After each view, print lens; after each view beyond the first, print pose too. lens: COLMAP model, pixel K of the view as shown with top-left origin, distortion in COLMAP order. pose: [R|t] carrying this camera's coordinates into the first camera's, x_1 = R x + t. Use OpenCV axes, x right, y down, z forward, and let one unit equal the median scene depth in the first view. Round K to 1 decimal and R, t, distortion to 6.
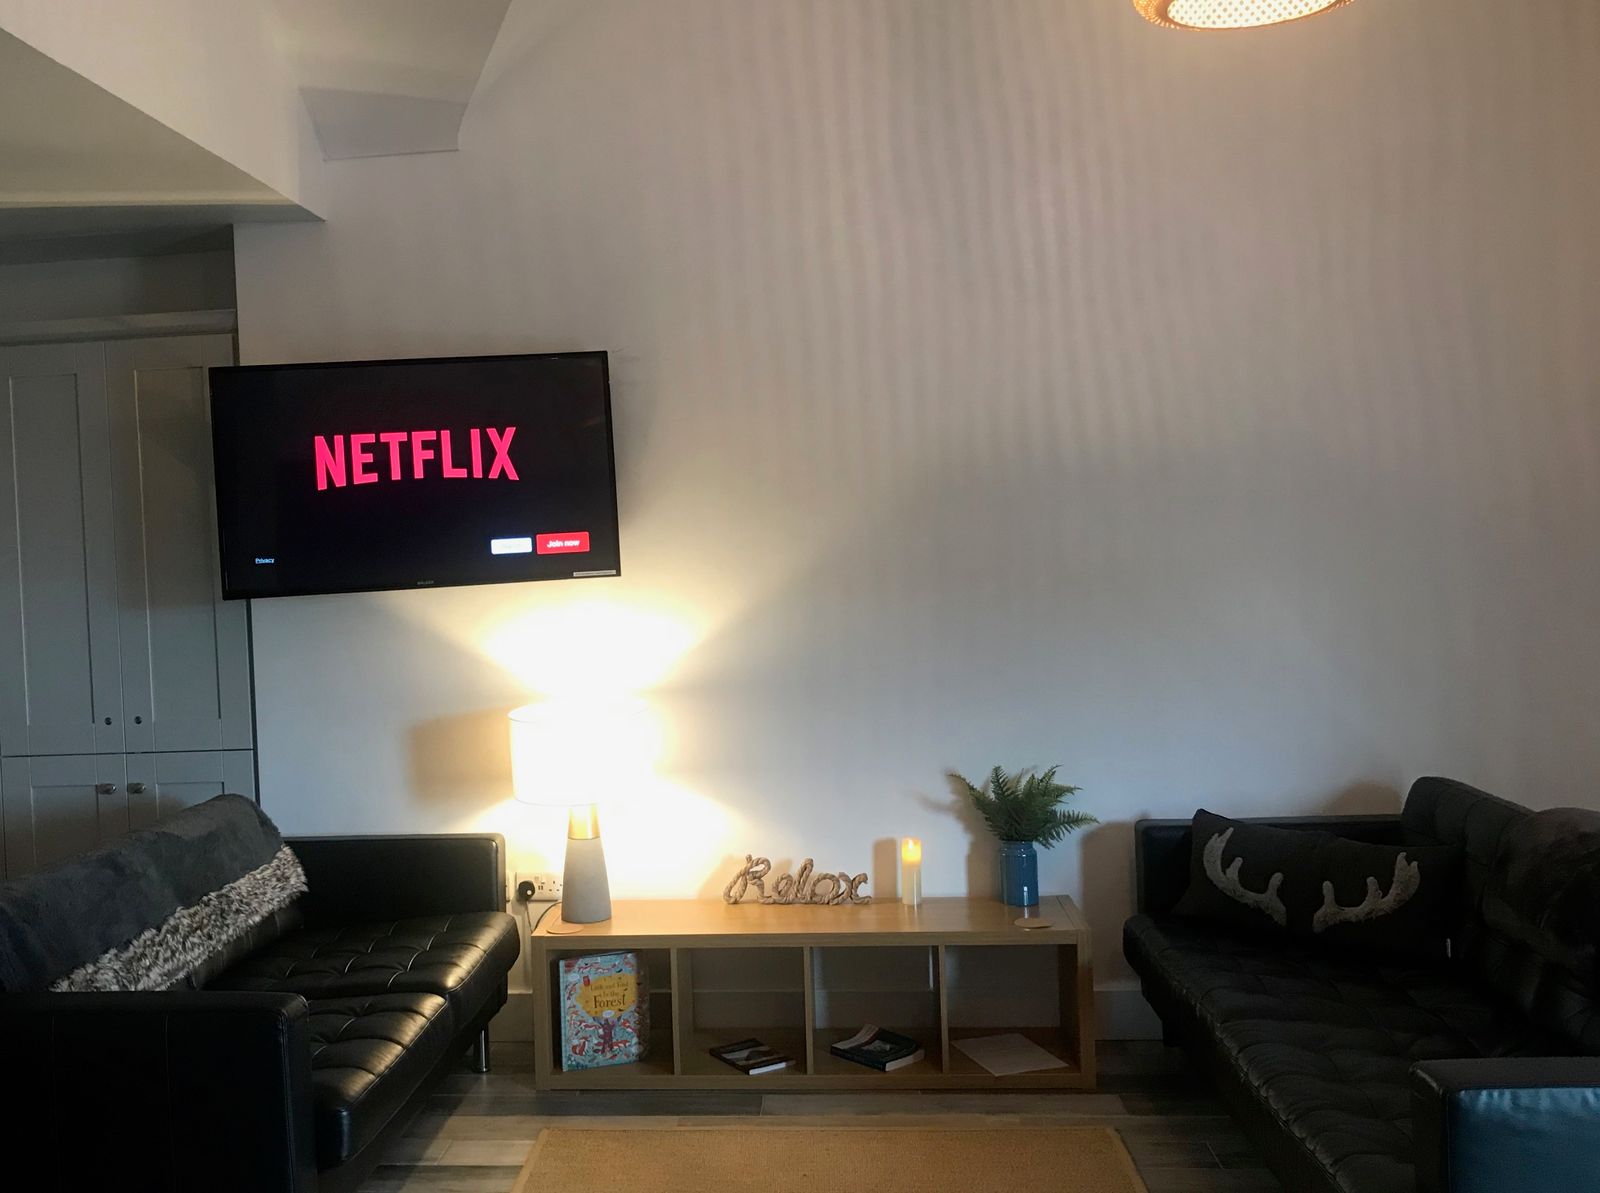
lens RADIAL K [[1311.0, 0, 678.0], [0, 1311.0, 596.7], [0, 0, 1]] dist [-0.005224, -0.001078]
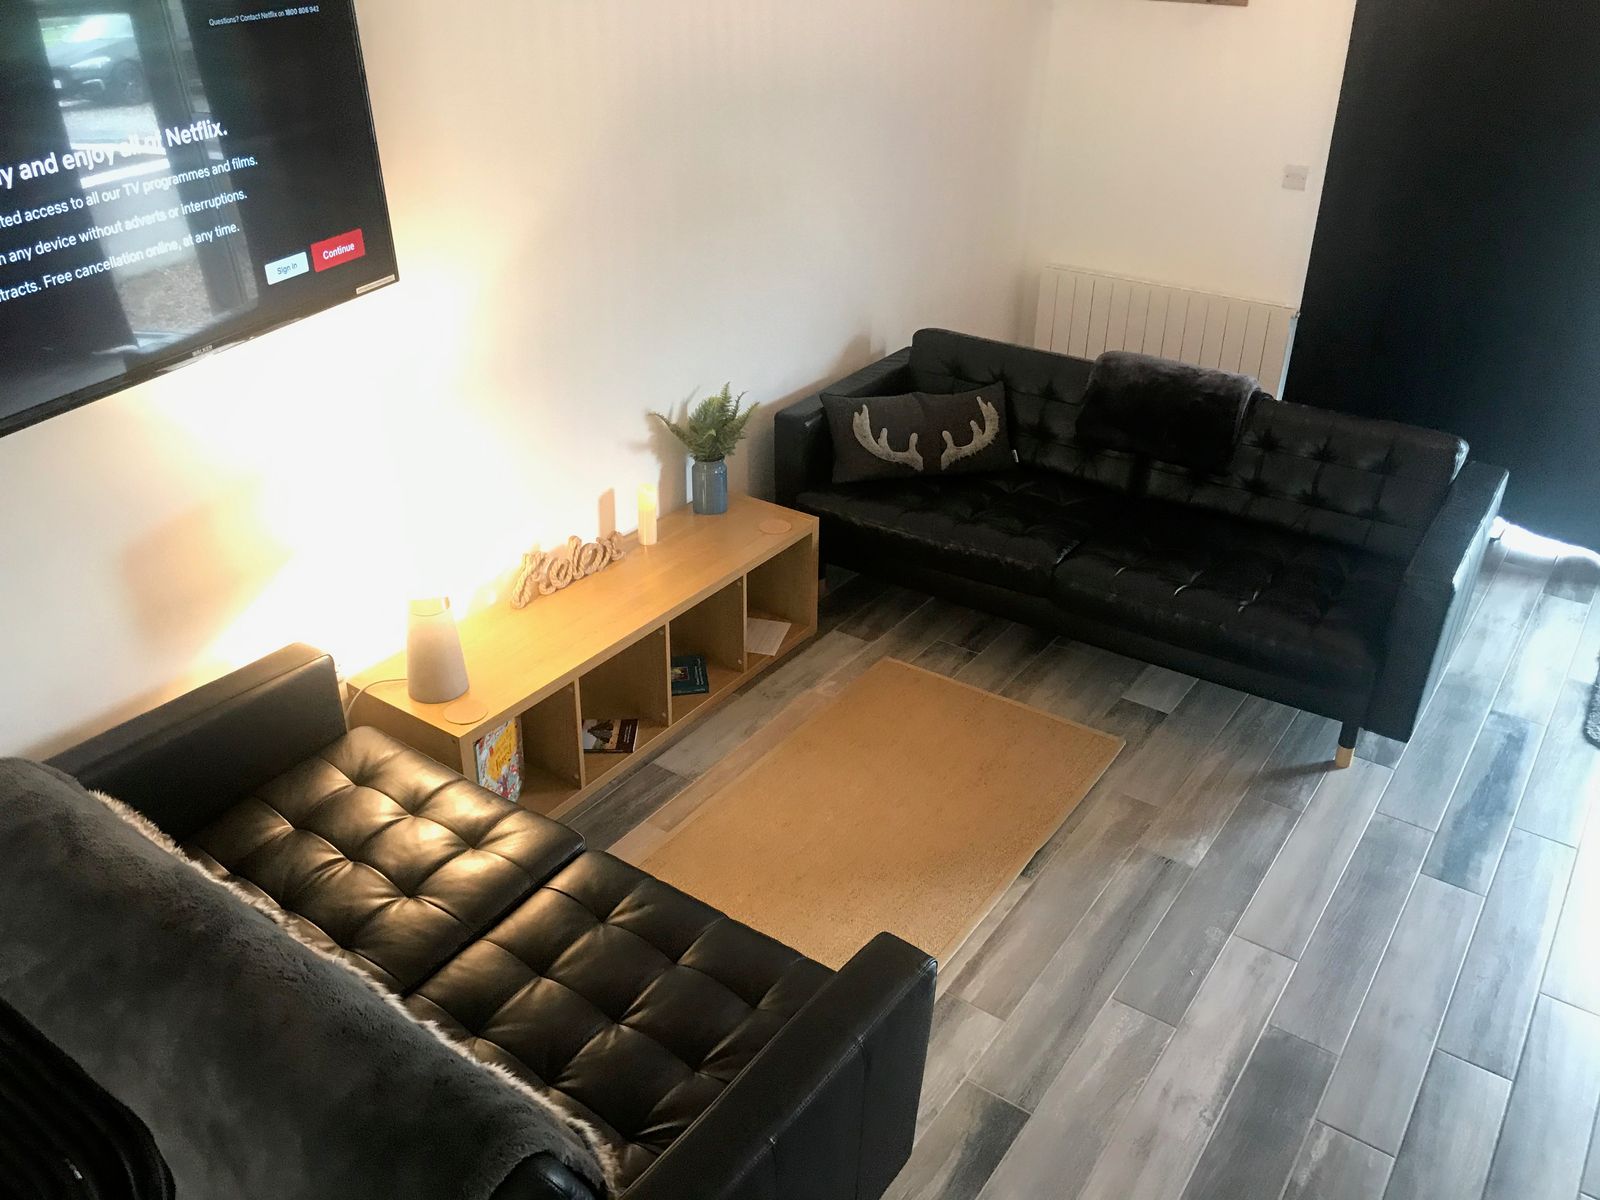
lens RADIAL K [[1311.0, 0, 678.0], [0, 1311.0, 600.2], [0, 0, 1]] dist [-0.005224, -0.001078]
pose [[0.516589, -0.381127, 0.766732, -0.648677], [0.006777, 0.897263, 0.441445, -0.194654], [-0.856207, -0.222850, 0.466099, 0.485432]]
